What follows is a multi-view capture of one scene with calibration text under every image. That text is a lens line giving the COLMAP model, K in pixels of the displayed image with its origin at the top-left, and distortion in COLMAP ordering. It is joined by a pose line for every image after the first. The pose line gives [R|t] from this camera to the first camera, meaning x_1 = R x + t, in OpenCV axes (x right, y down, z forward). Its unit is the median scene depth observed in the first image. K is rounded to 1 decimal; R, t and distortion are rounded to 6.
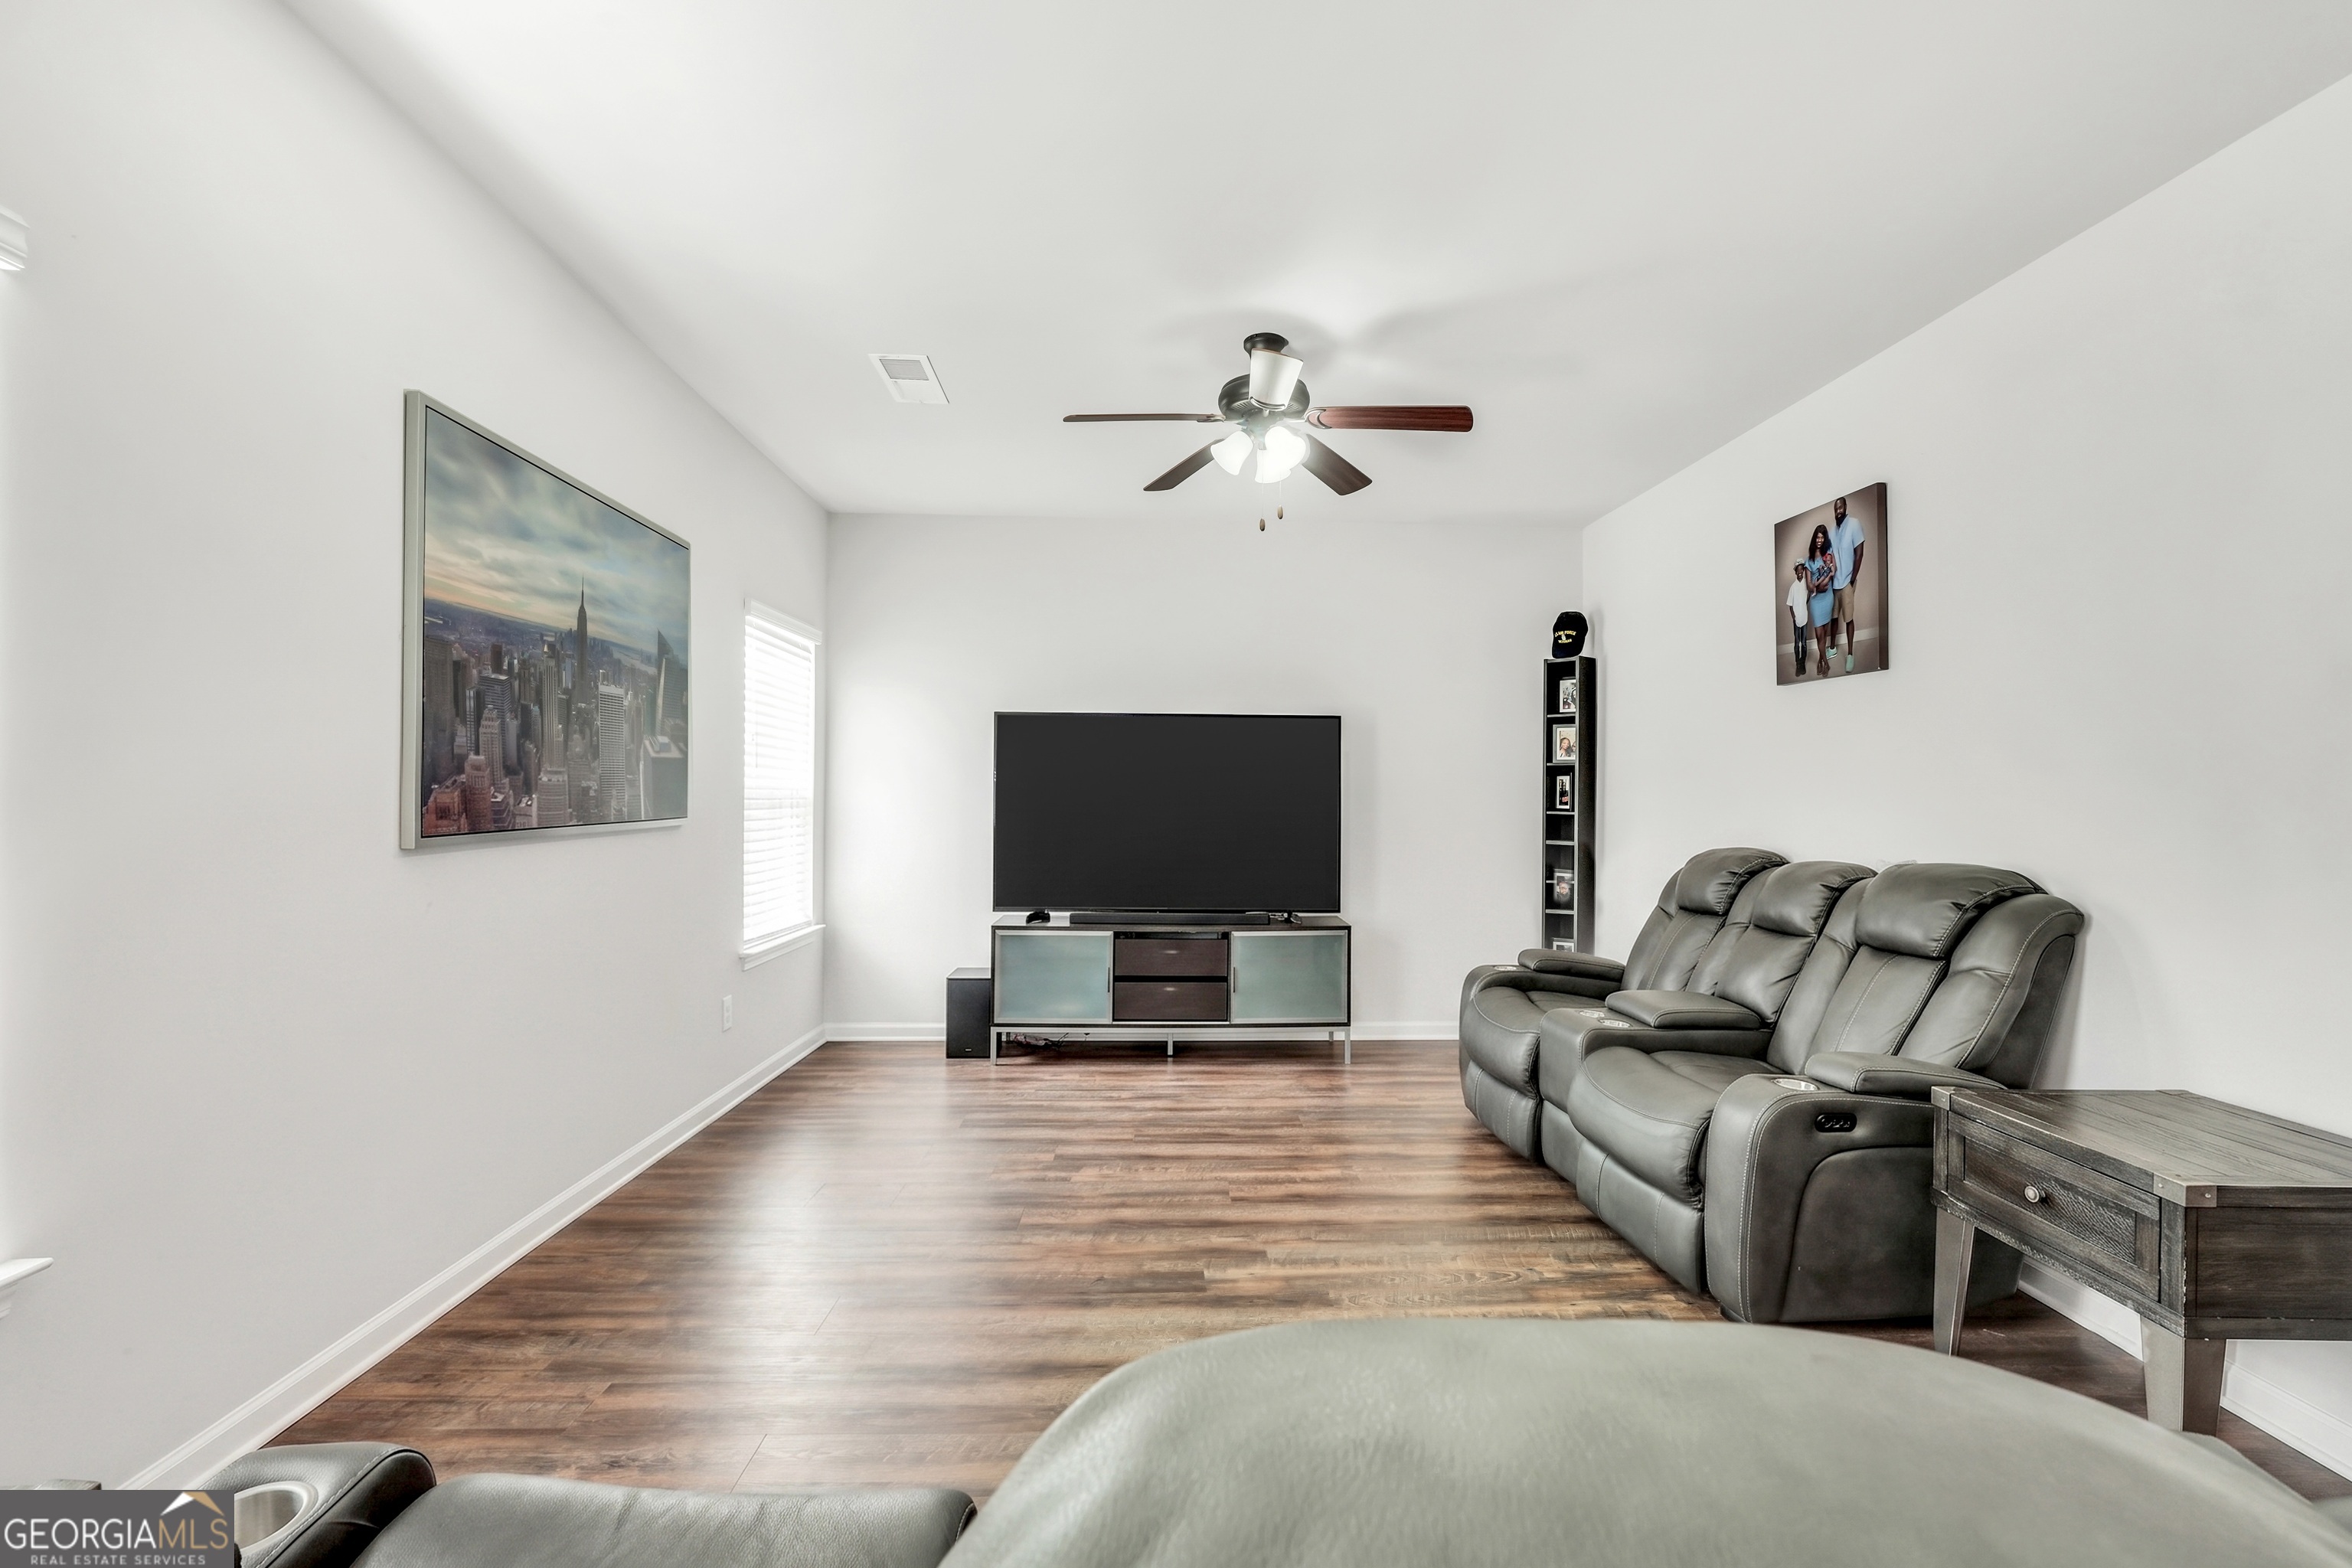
lens RADIAL K [[985.7, 0, 1191.4], [0, 985.7, 769.7], [0, 0, 1]] dist [-0.016793, 0.006753]
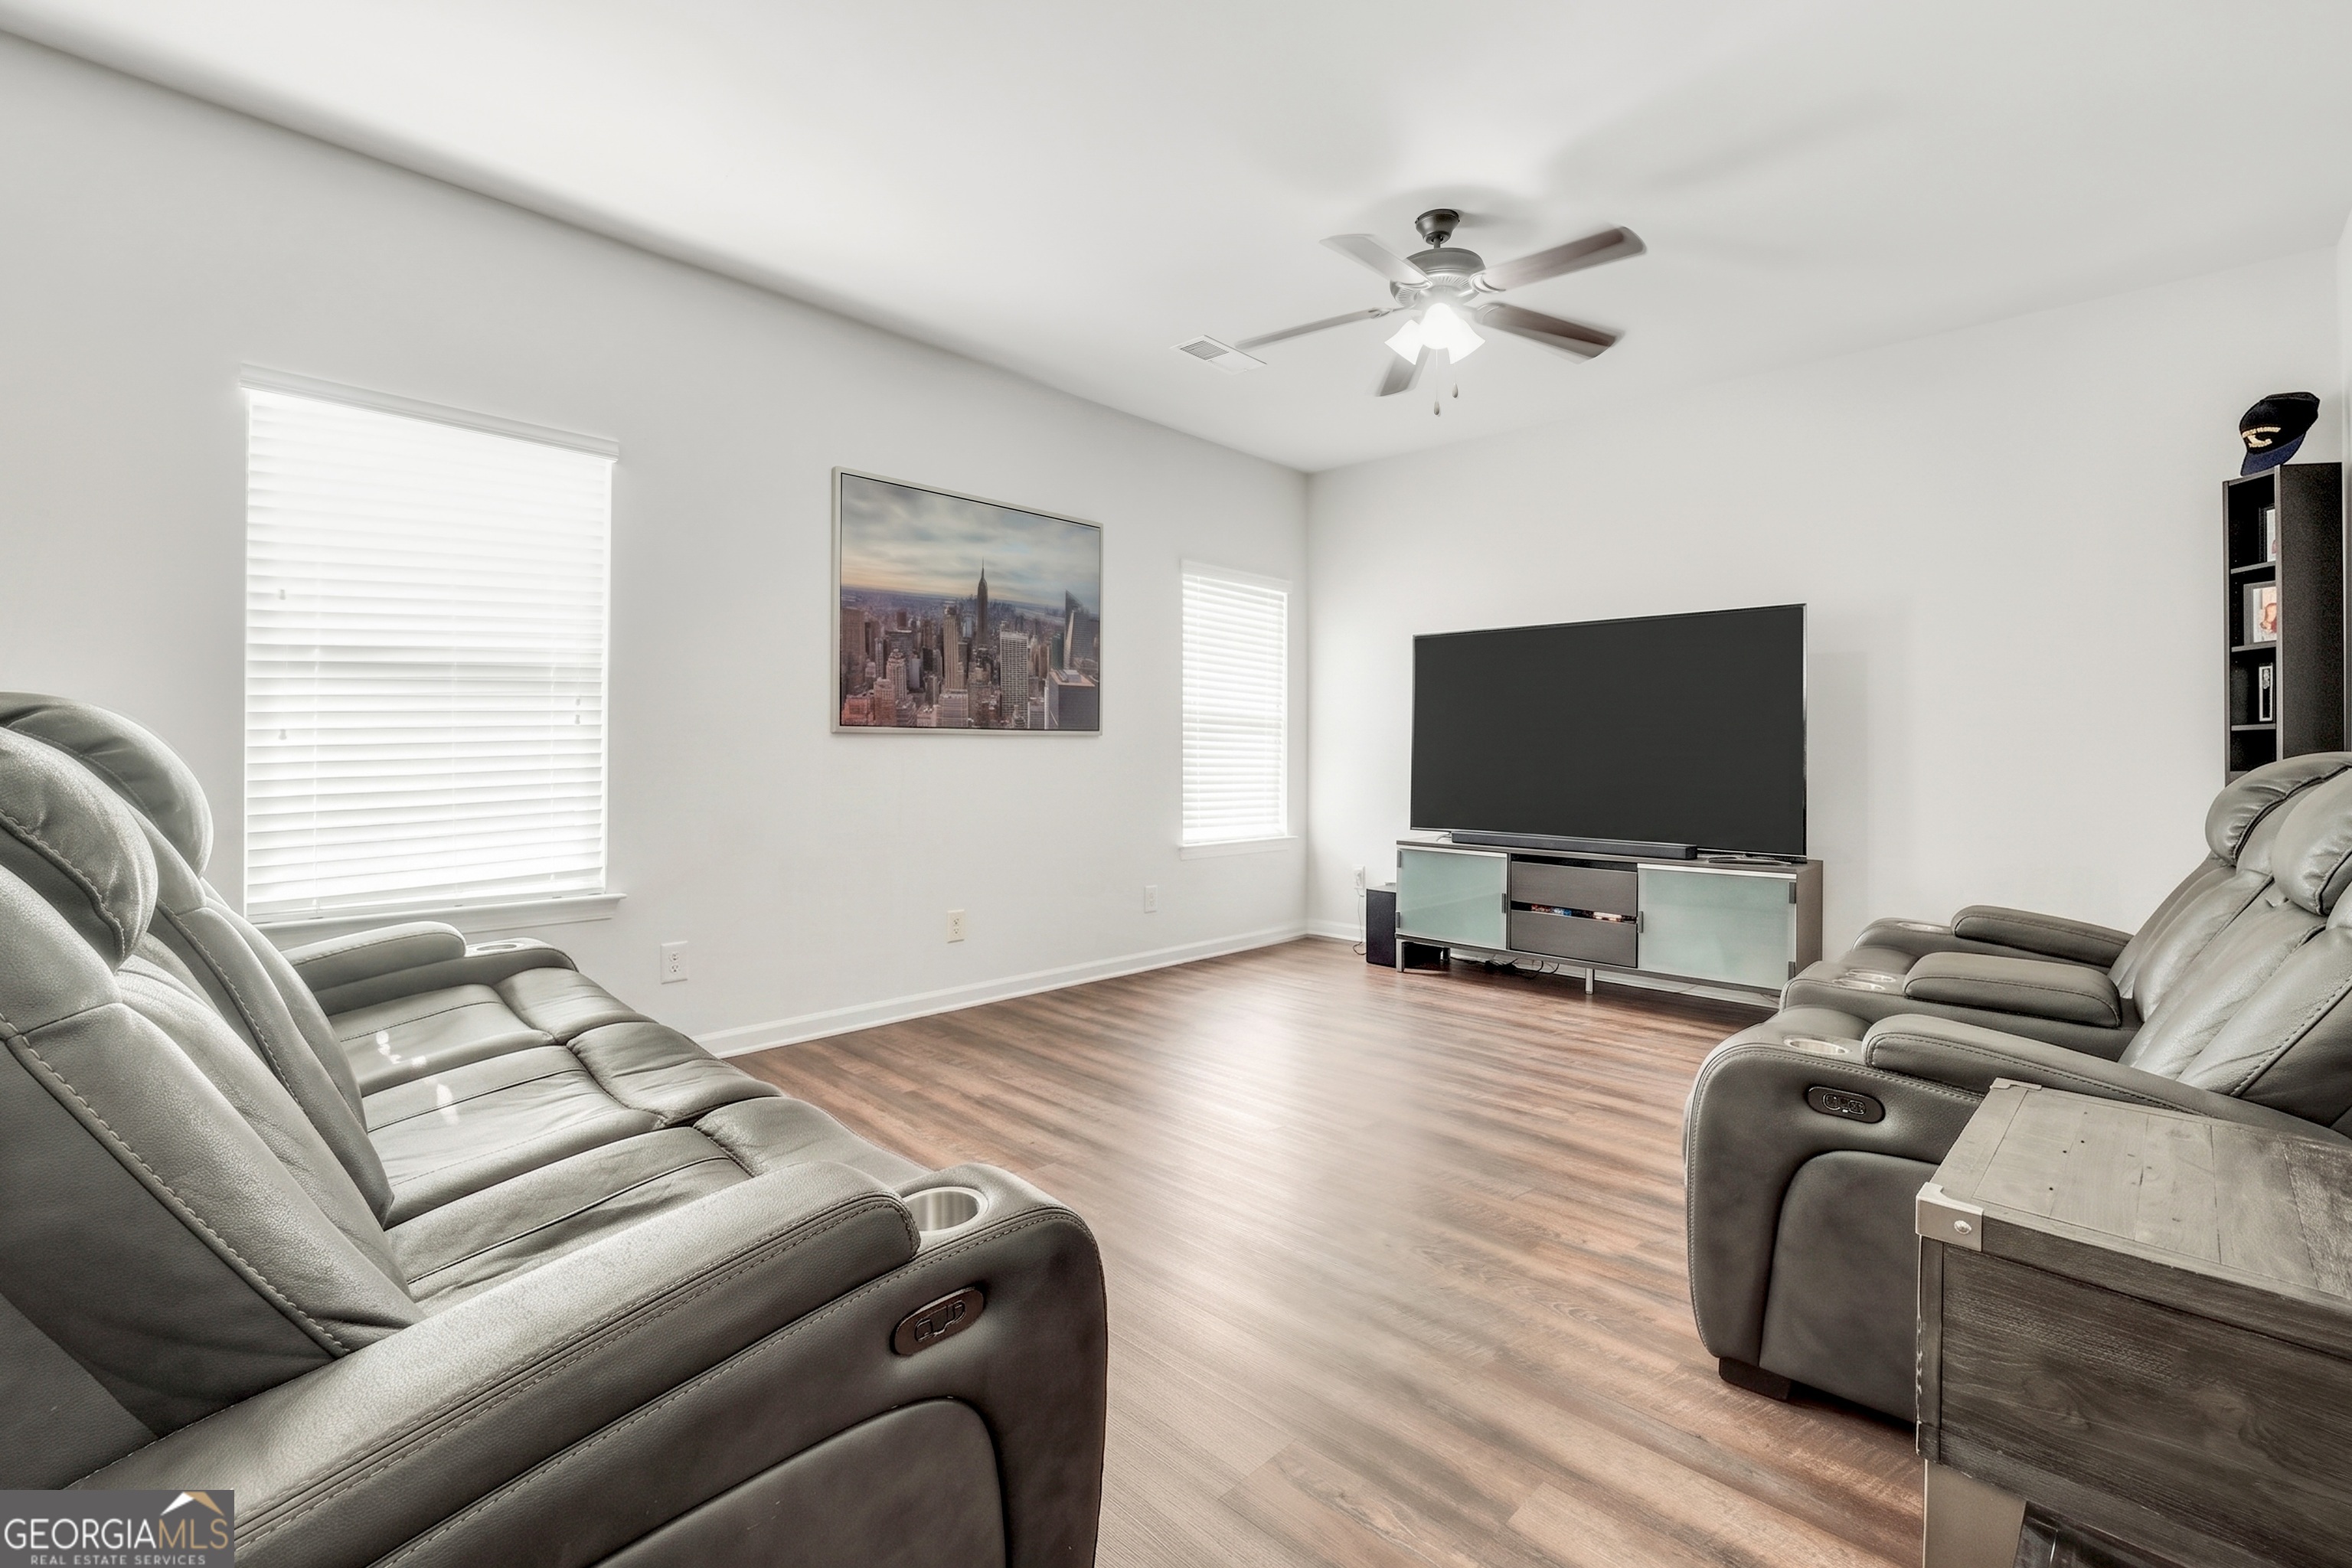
lens RADIAL K [[1012.1, 0, 1166.1], [0, 1012.1, 769.0], [0, 0, 1]] dist [0.000168, 0.000754]
pose [[0.698185, 0.012283, -0.715812, 0.583981], [0.016614, 0.999306, 0.033352, 0.062558], [0.715724, -0.035178, 0.697496, 0.109987]]
